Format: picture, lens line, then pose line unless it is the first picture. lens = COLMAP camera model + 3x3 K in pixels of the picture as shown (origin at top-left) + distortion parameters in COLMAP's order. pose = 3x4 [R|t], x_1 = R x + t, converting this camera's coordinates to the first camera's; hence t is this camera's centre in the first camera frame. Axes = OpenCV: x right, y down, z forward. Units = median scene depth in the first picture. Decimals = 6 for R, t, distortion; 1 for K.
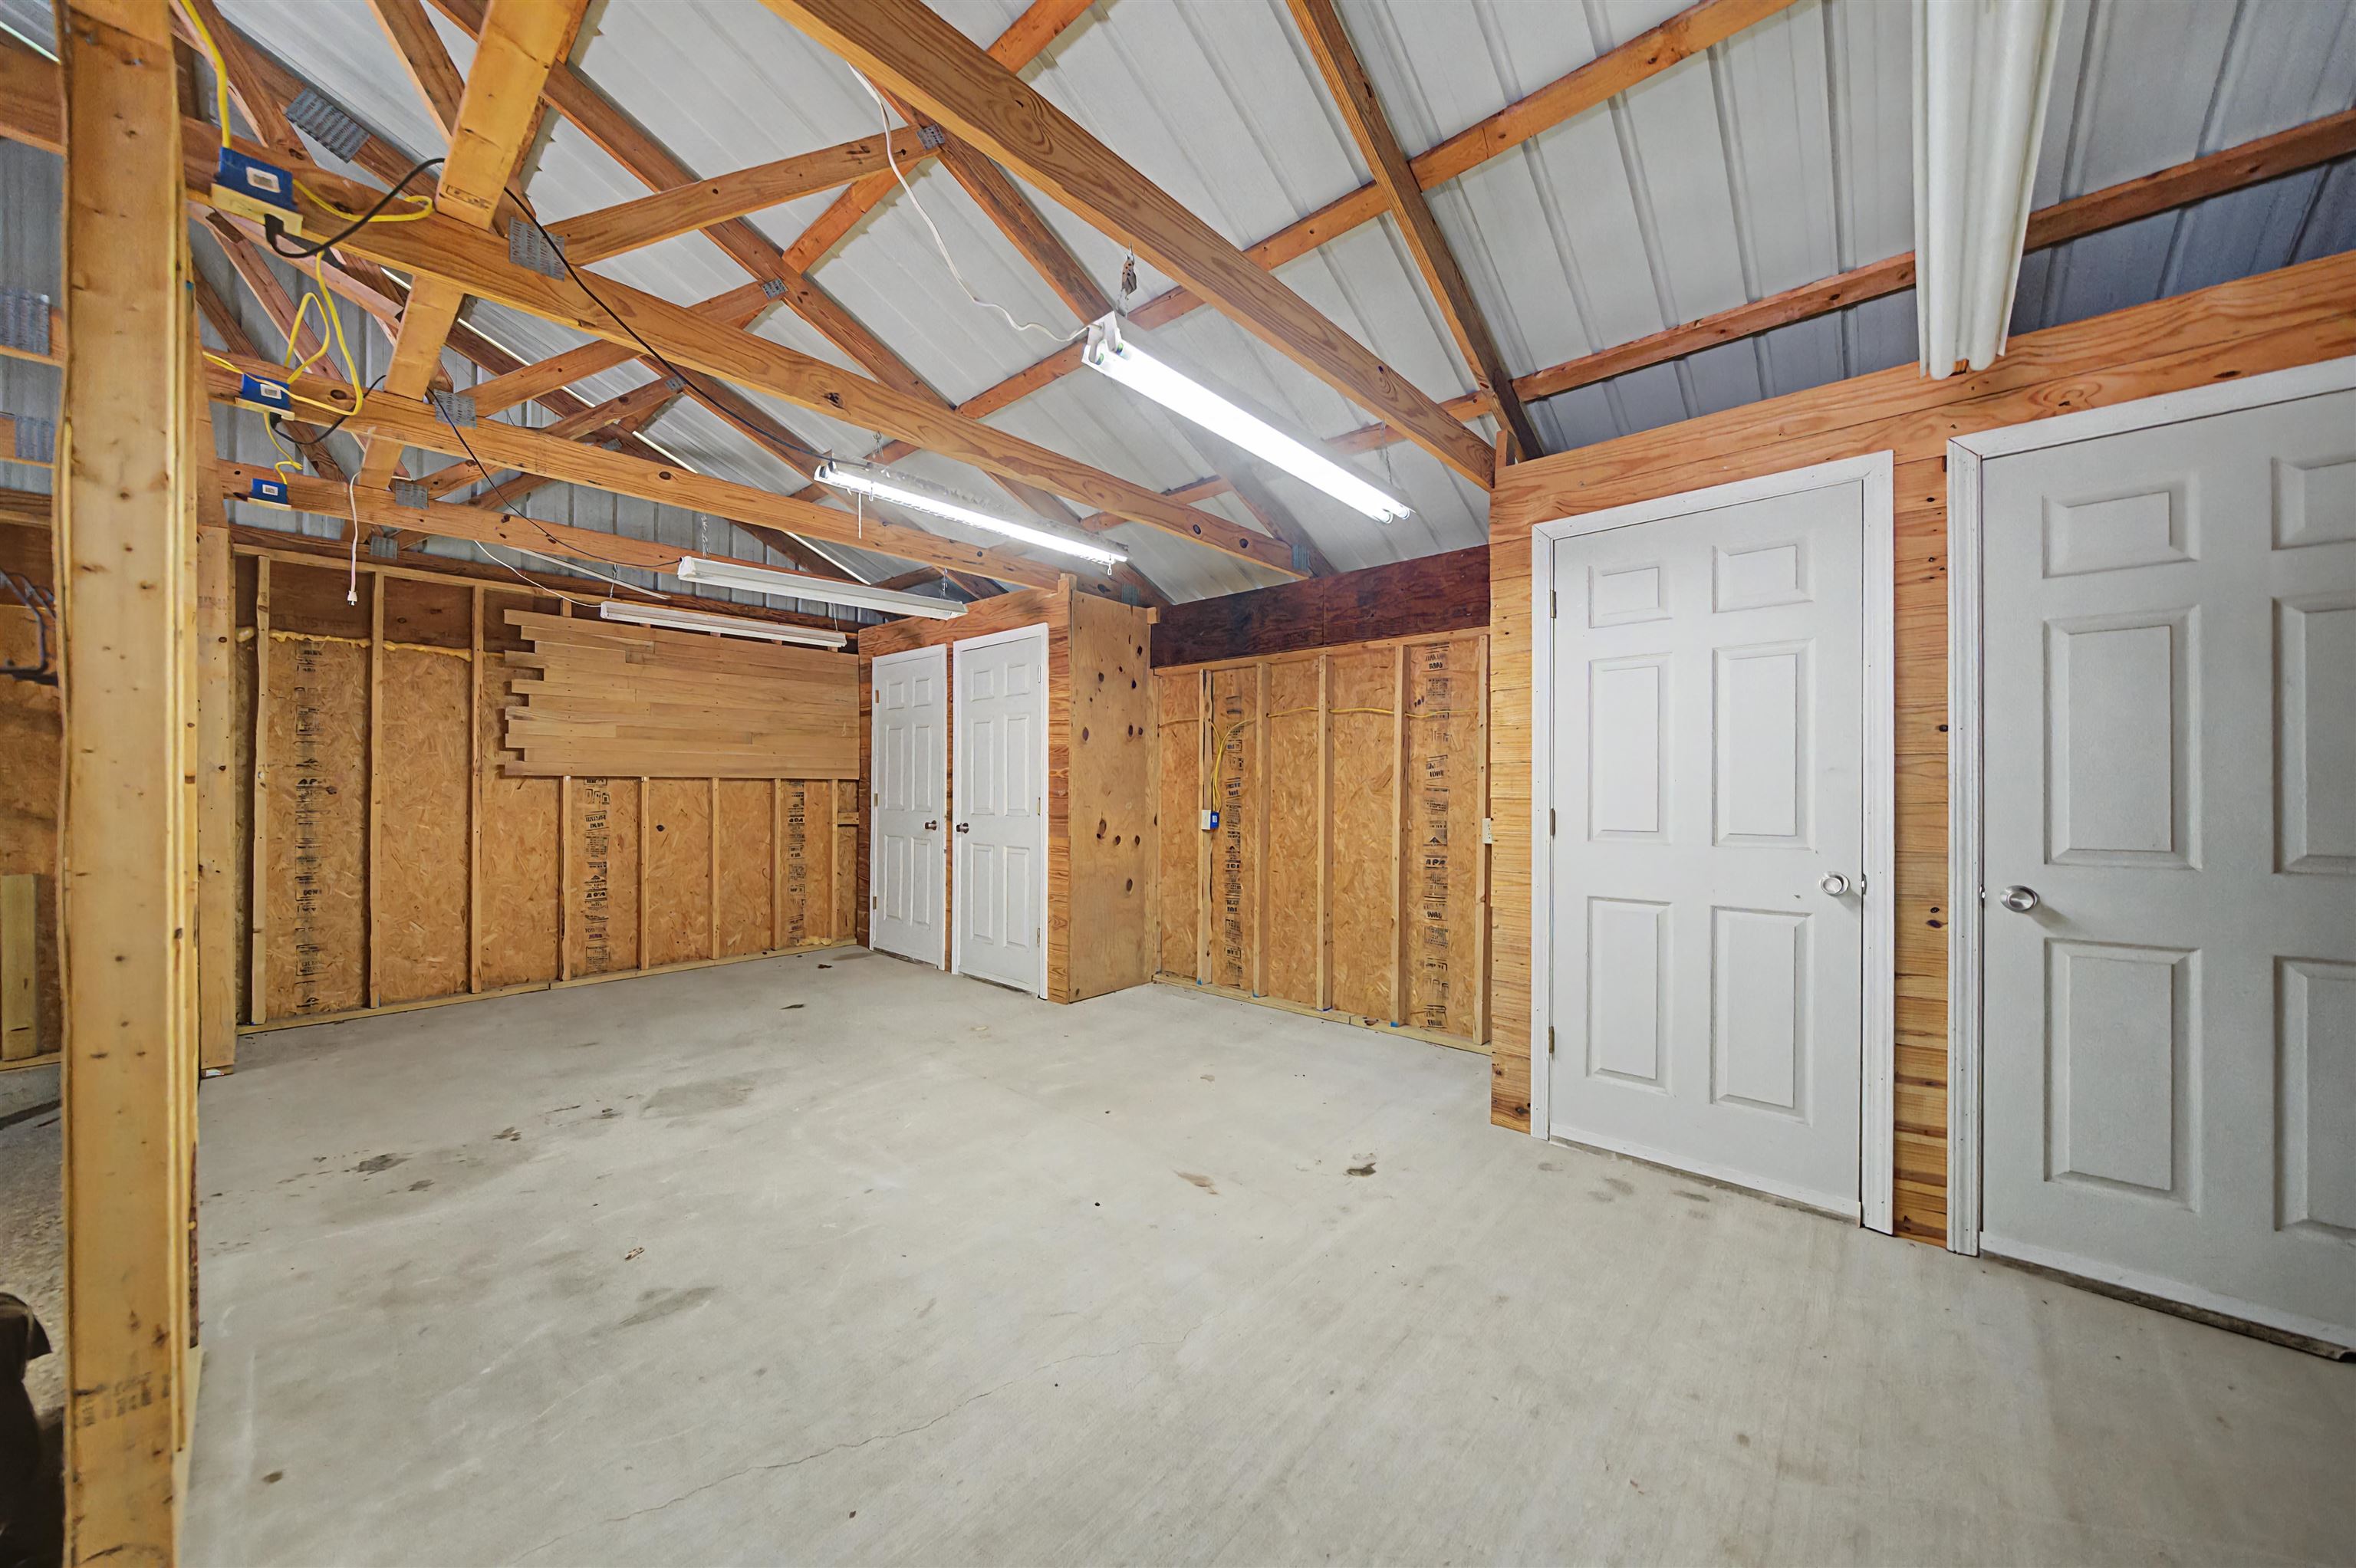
lens RADIAL K [[825.6, 0, 1183.1], [0, 825.6, 787.2], [0, 0, 1]] dist [-0.012963, 0.000026]
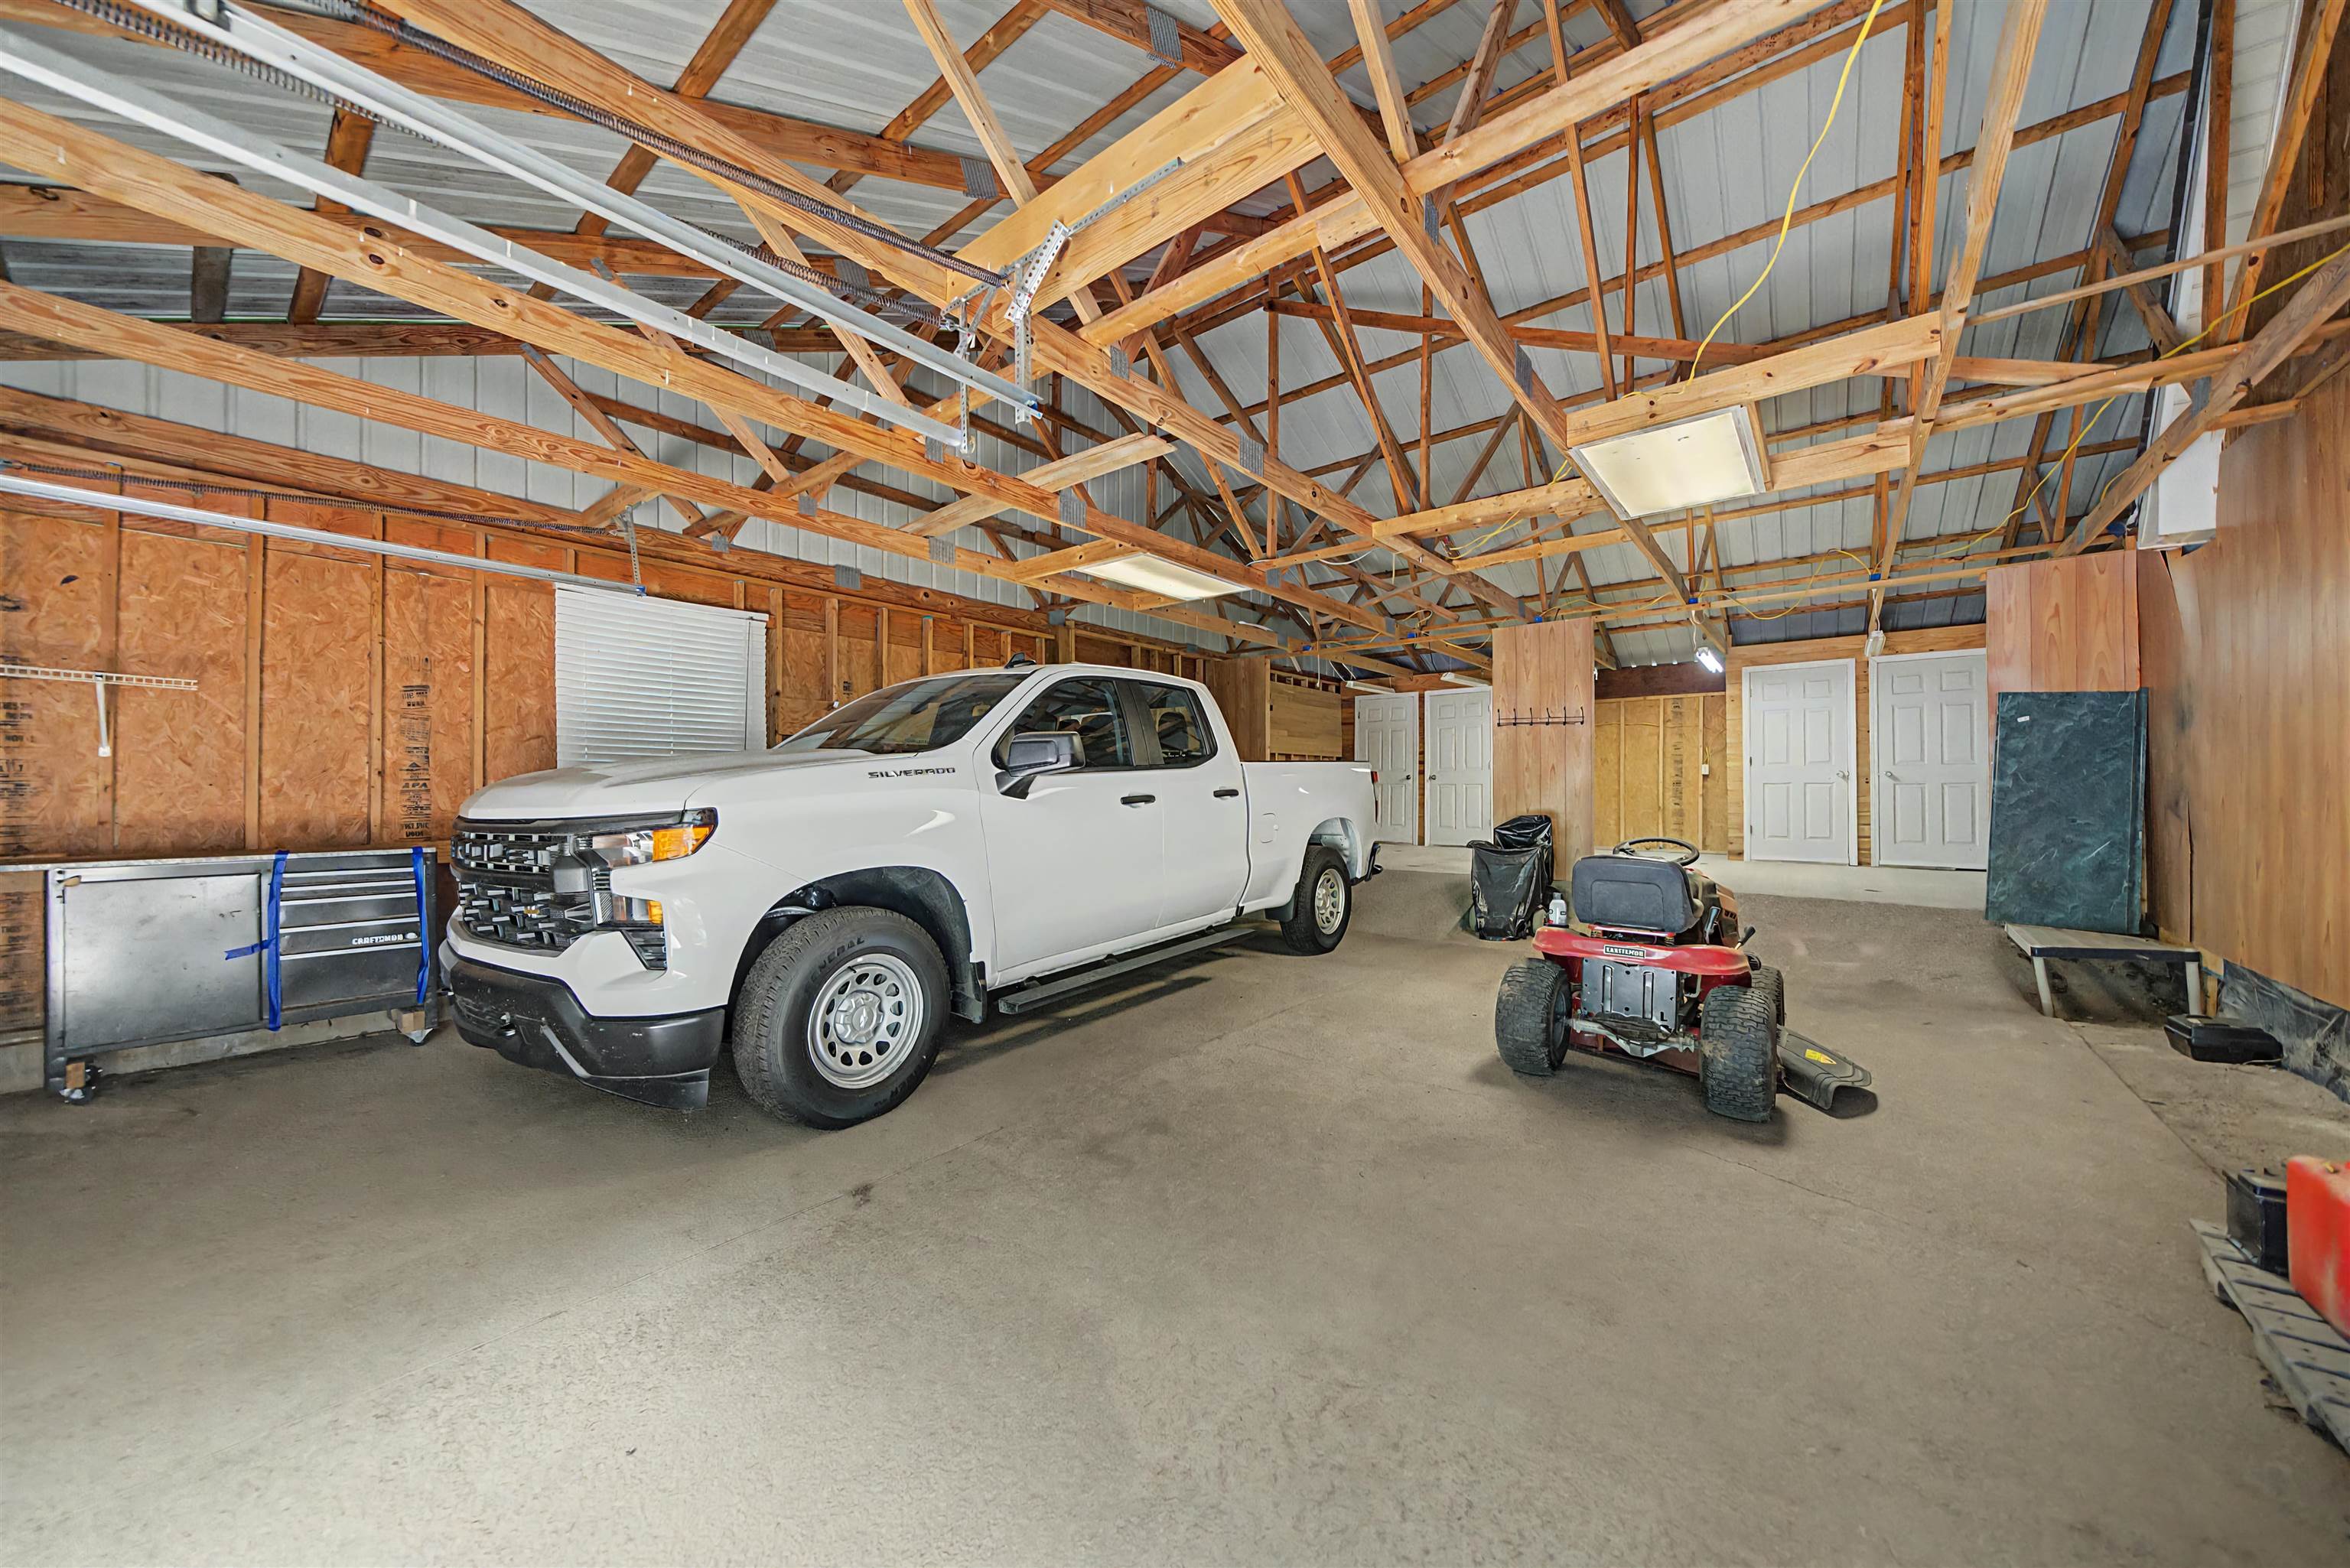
lens RADIAL K [[823.5, 0, 1167.1], [0, 823.5, 781.2], [0, 0, 1]] dist [-0.012963, 0.000026]
pose [[0.998939, -0.006267, 0.045628, -1.930722], [0.006555, 0.999960, -0.006165, 0.123383], [-0.045587, 0.006457, 0.998939, -2.037191]]
